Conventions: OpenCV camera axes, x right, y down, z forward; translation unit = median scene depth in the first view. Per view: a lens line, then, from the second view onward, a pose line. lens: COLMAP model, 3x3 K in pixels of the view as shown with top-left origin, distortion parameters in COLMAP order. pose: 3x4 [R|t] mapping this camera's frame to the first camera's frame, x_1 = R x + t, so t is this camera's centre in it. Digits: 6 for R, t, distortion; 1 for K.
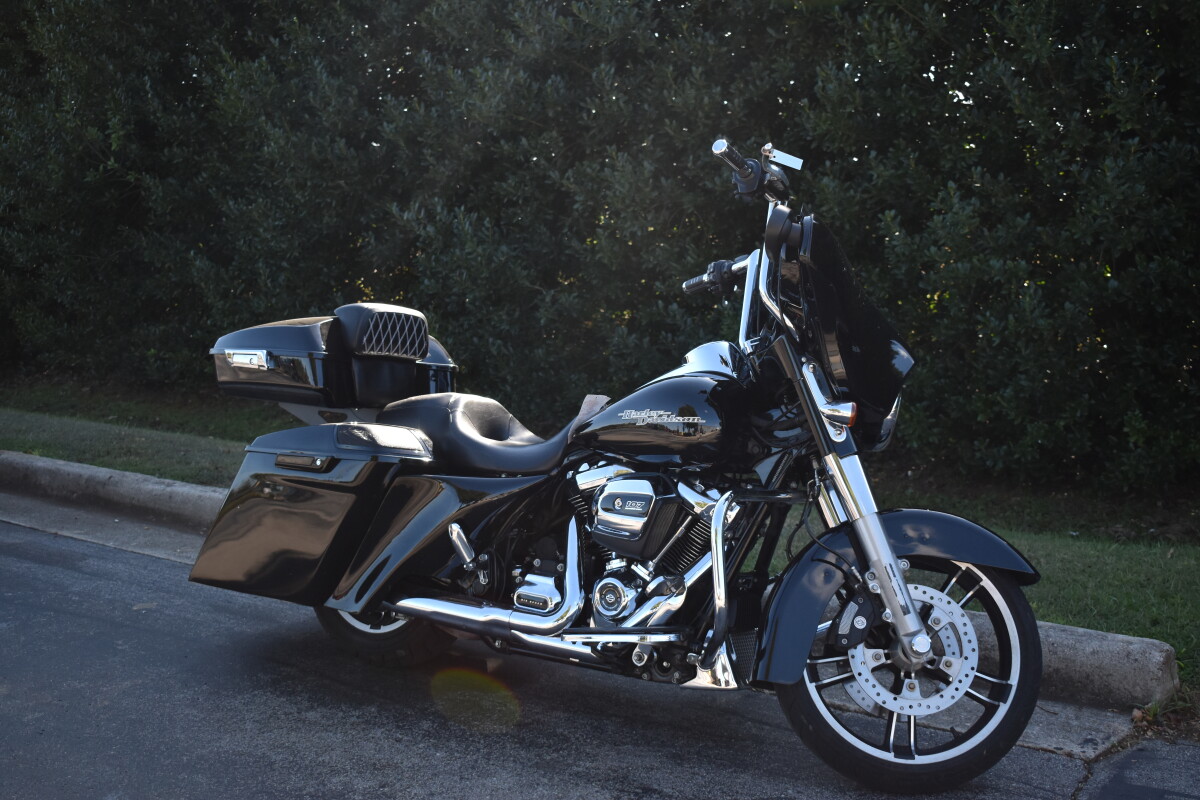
lens RADIAL K [[1480.2, 0, 642.9], [0, 1480.2, 347.6], [0, 0, 1]] dist [-0.187307, 0.000000]
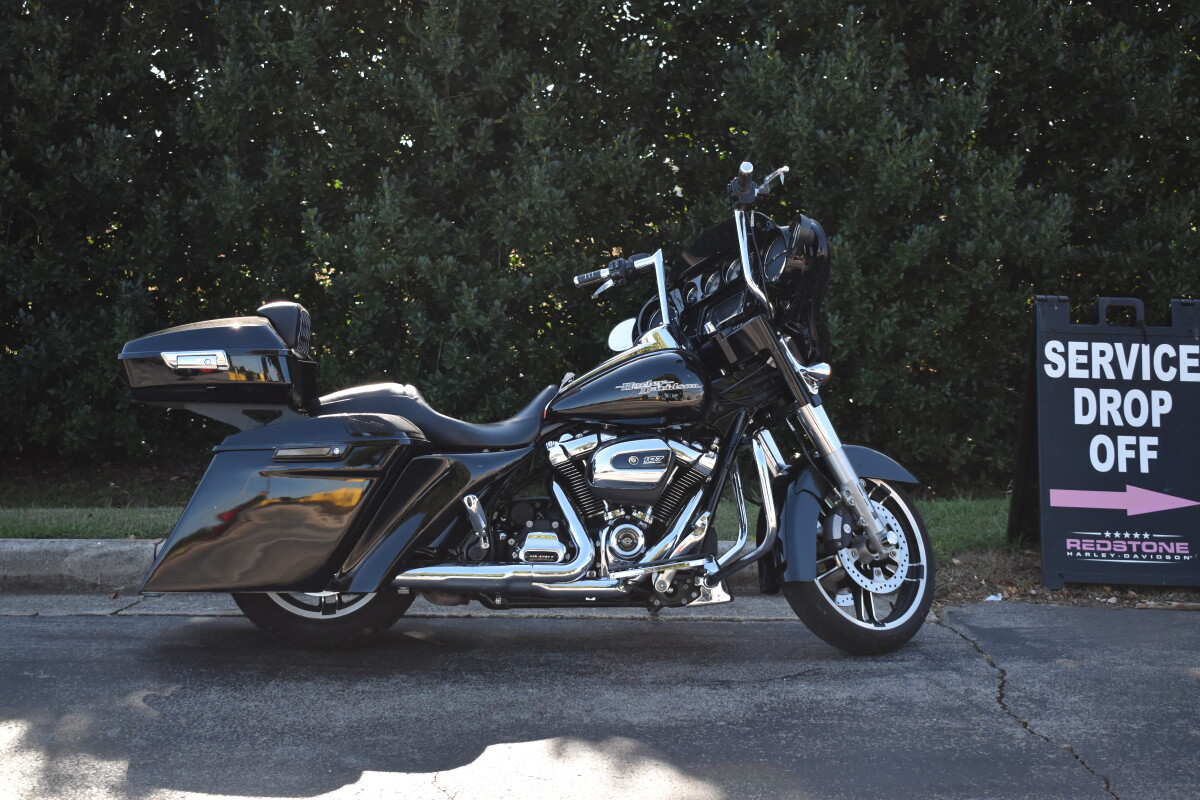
lens RADIAL K [[1736.0, 0, 602.7], [0, 1736.0, 396.4], [0, 0, 1]] dist [-0.105158, 0.000000]
pose [[0.800224, -0.051440, 0.597491, -0.321981], [0.041846, 0.998676, 0.029935, 0.003946], [-0.598240, 0.001048, 0.801316, -0.042668]]
